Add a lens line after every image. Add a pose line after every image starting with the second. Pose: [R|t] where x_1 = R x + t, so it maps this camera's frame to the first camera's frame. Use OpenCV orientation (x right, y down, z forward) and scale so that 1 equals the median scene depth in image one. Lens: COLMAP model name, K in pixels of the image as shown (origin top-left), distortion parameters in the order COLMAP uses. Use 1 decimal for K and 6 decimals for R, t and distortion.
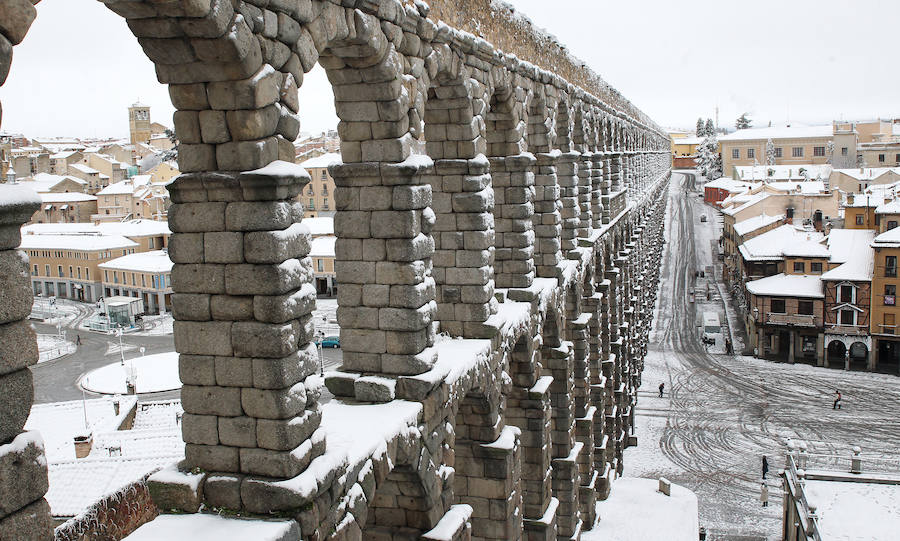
lens RADIAL K [[819.5, 0, 450.0], [0, 819.5, 270.5], [0, 0, 1]] dist [-0.111363, 0.011476]
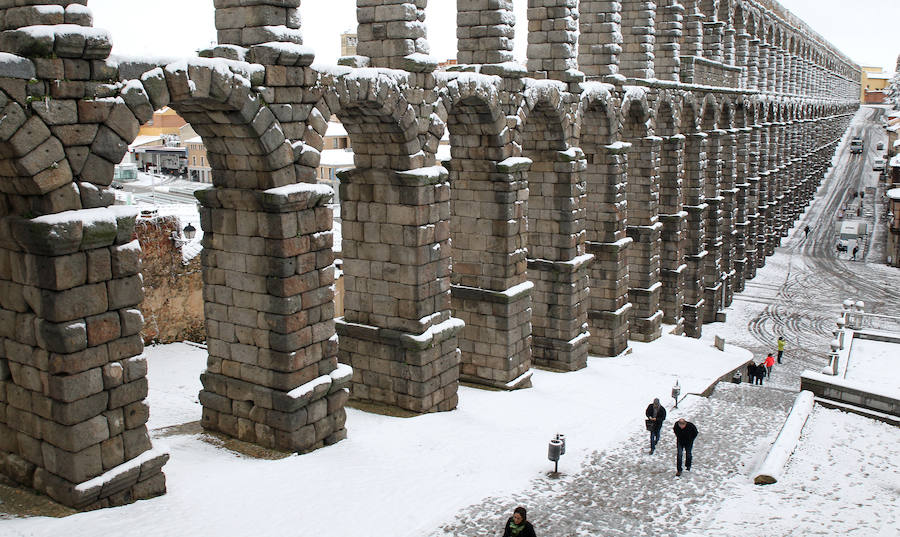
lens RADIAL K [[779.0, 0, 446.9], [0, 779.0, 238.6], [0, 0, 1]] dist [-0.138778, 0.110876]
pose [[0.968308, 0.069697, -0.239839, 0.287237], [-0.057890, 0.996755, 0.055934, 0.196263], [0.242959, -0.040277, 0.969200, 0.023271]]
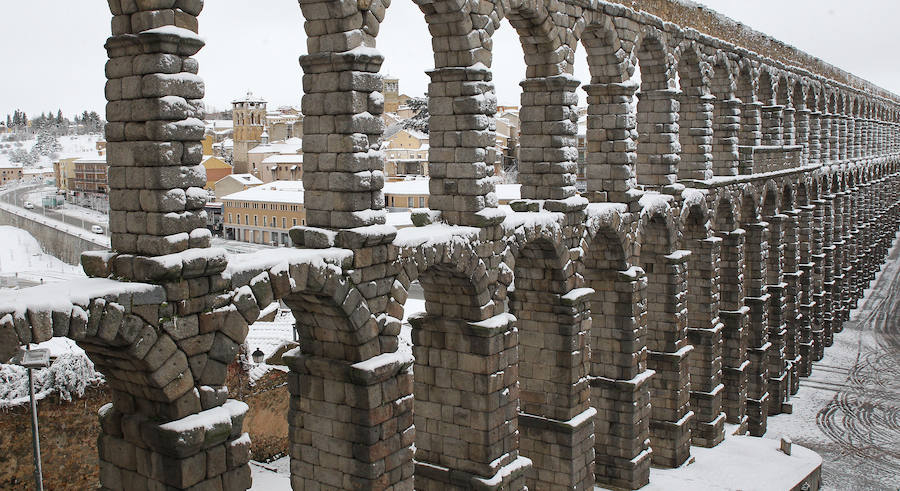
lens RADIAL K [[825.7, 0, 446.5], [0, 825.7, 221.9], [0, 0, 1]] dist [-0.134068, 0.108724]
pose [[0.954353, 0.045545, -0.295189, 0.274115], [-0.054739, 0.998237, -0.022954, 0.085034], [0.293623, 0.038064, 0.955163, -0.070298]]
